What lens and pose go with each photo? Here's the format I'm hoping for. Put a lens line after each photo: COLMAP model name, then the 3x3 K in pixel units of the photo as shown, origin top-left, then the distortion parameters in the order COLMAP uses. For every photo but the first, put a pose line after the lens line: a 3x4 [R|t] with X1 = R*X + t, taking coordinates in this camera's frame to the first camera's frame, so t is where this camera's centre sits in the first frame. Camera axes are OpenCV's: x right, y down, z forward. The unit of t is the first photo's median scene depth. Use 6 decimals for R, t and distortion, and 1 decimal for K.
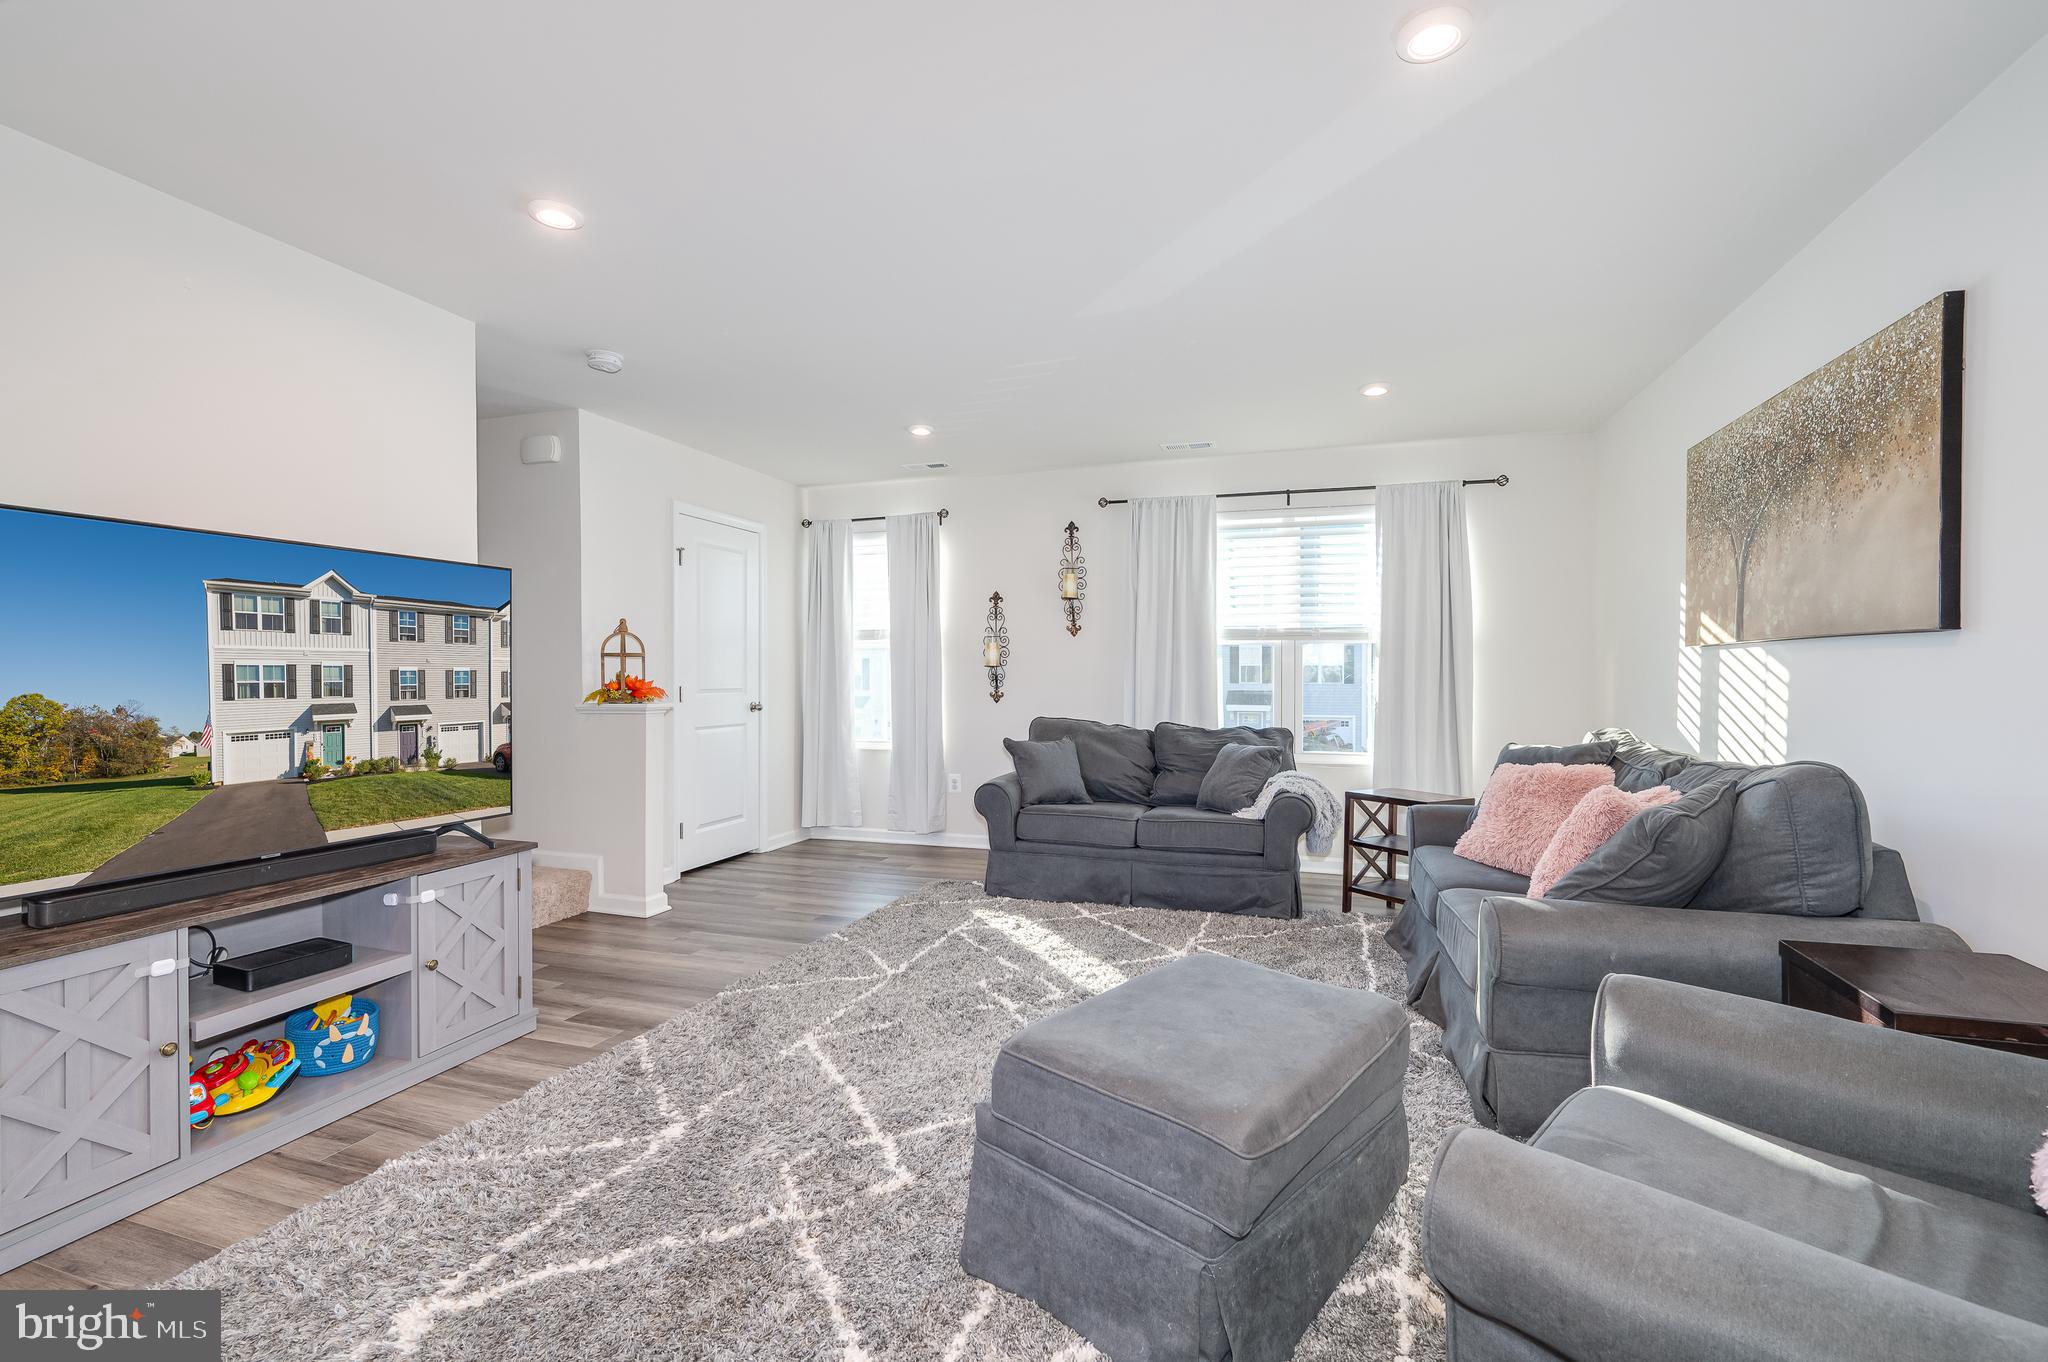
lens RADIAL K [[900.7, 0, 1039.0], [0, 900.7, 699.0], [0, 0, 1]] dist [0.003850, -0.000503]
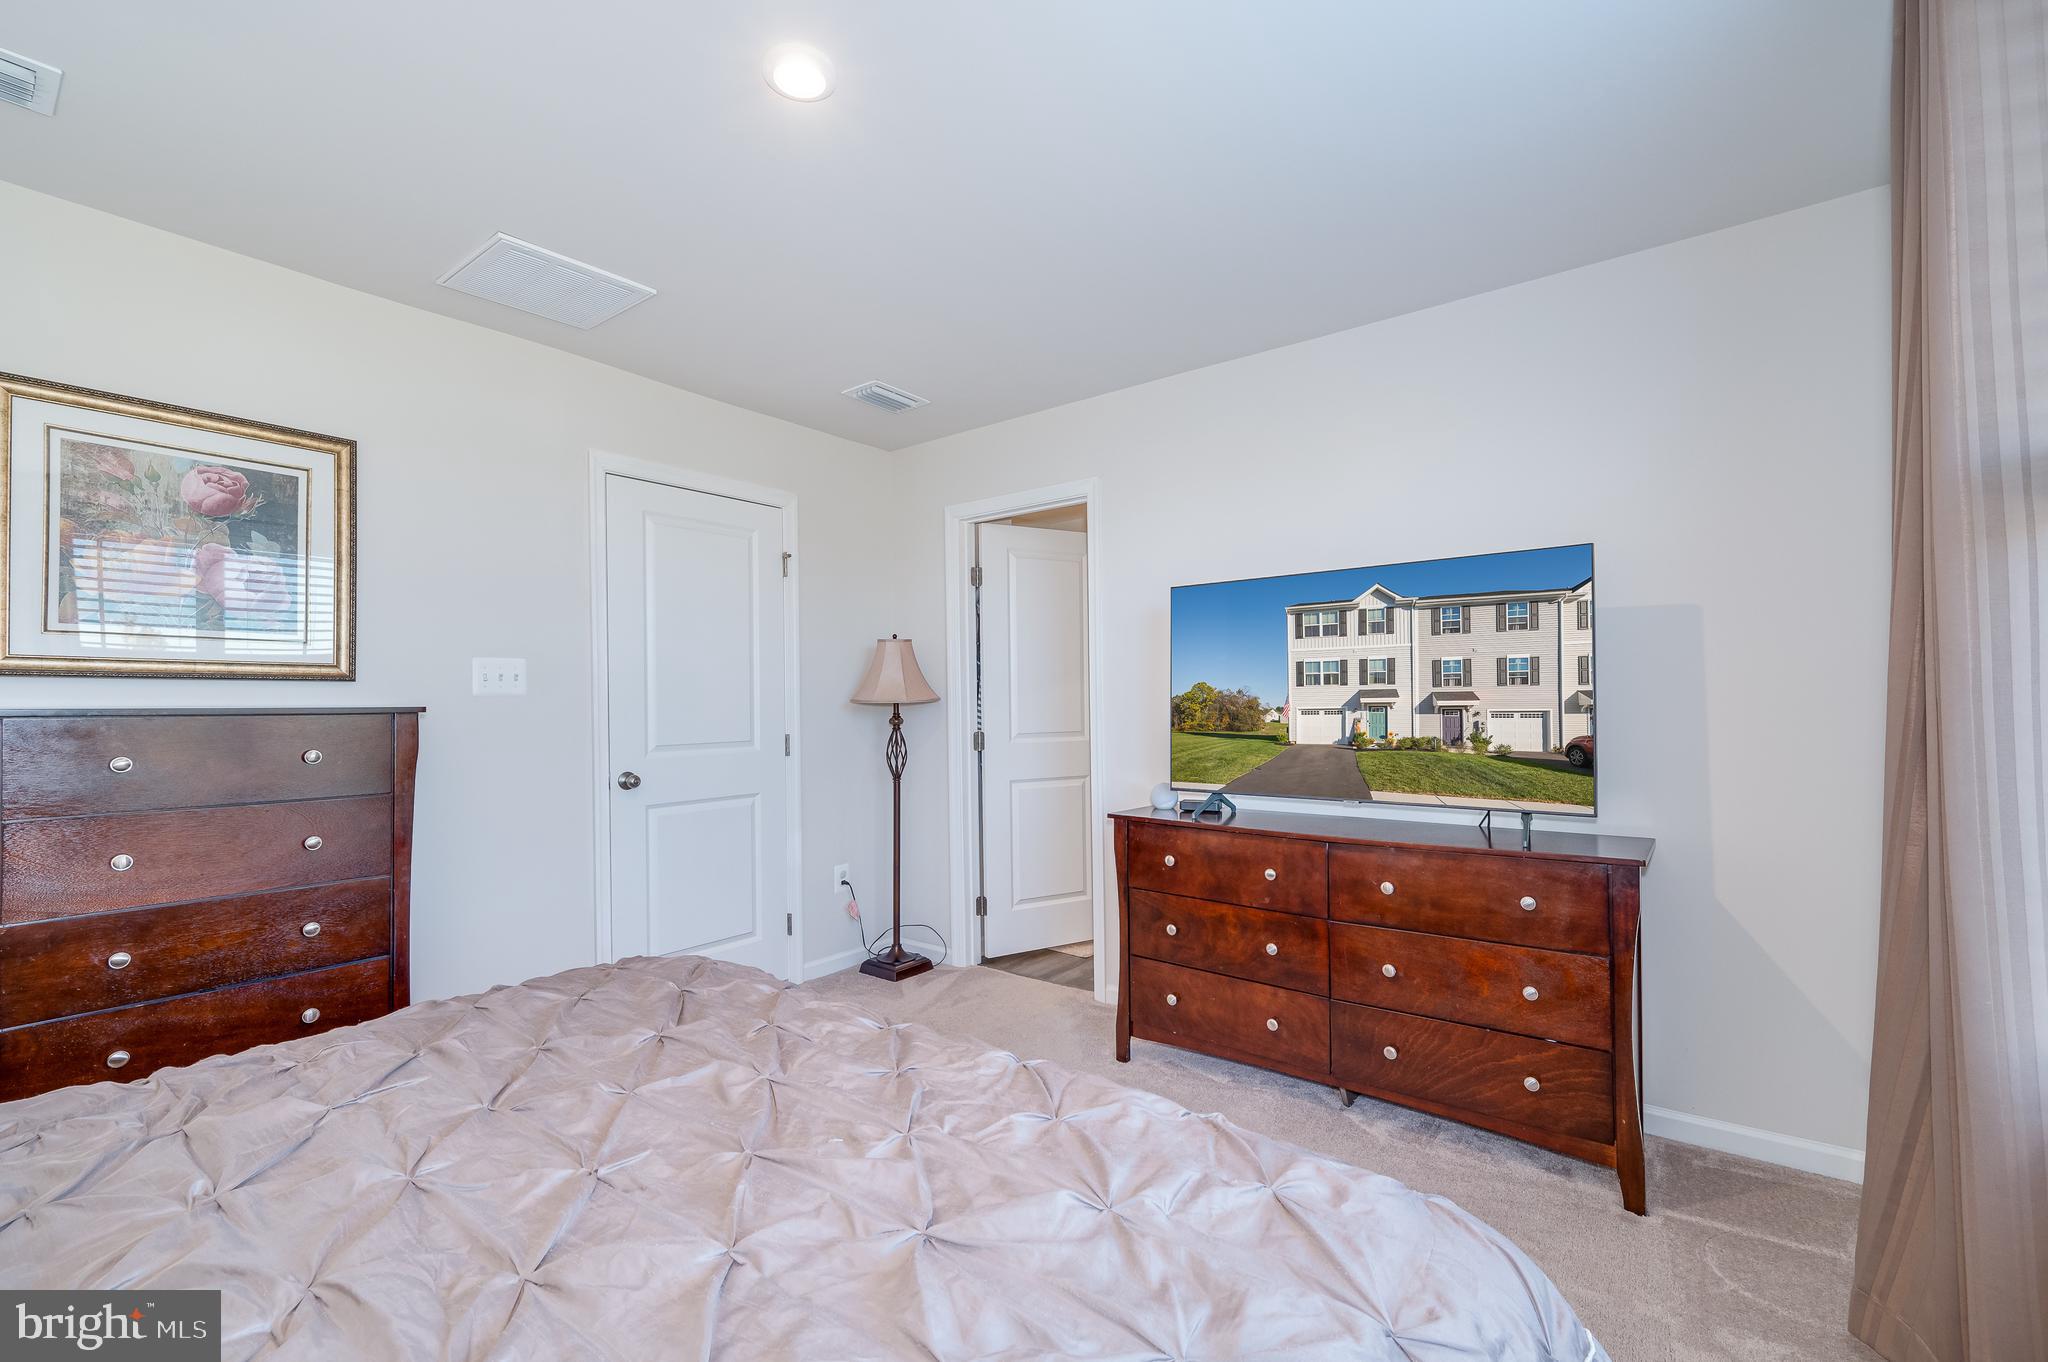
lens RADIAL K [[884.6, 0, 1086.0], [0, 884.6, 699.8], [0, 0, 1]] dist [0.019666, -0.015832]
pose [[-0.316096, -0.038581, -0.947943, 0.478565], [-0.030144, 0.999077, -0.030611, 0.064872], [0.948248, 0.018899, -0.316967, 0.940118]]
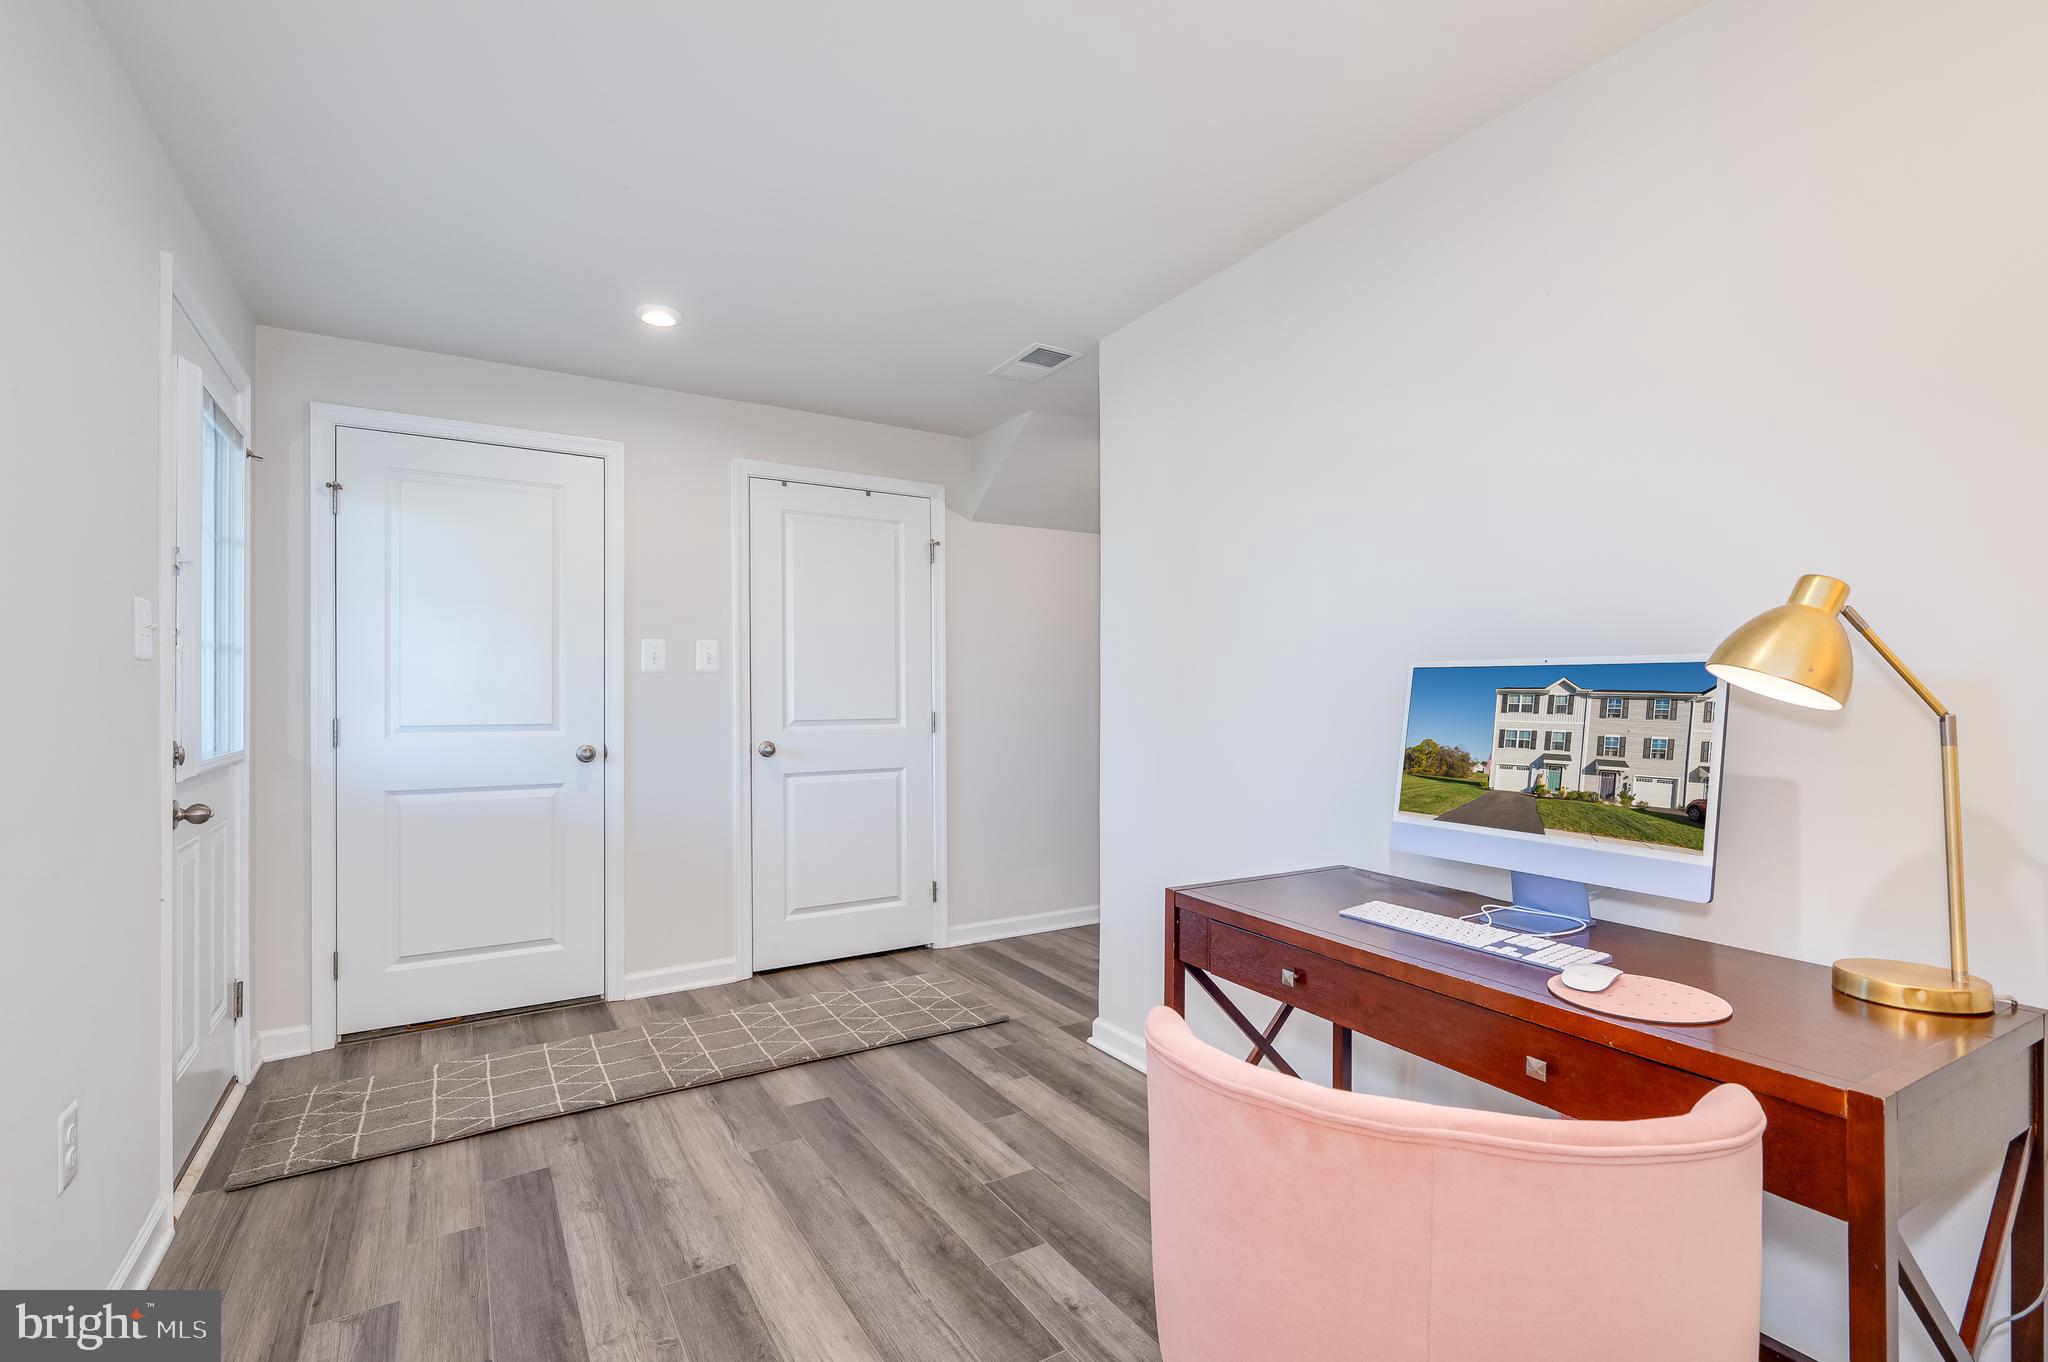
lens RADIAL K [[1113.5, 0, 1024.0], [0, 1113.5, 681.0], [0, 0, 1]] dist [-0.000156, 0.000291]
pose [[-0.603872, -0.189802, -0.774154, 1.380393], [-0.173079, 0.979286, -0.105087, 0.247293], [0.778063, 0.070531, -0.624214, 1.419361]]
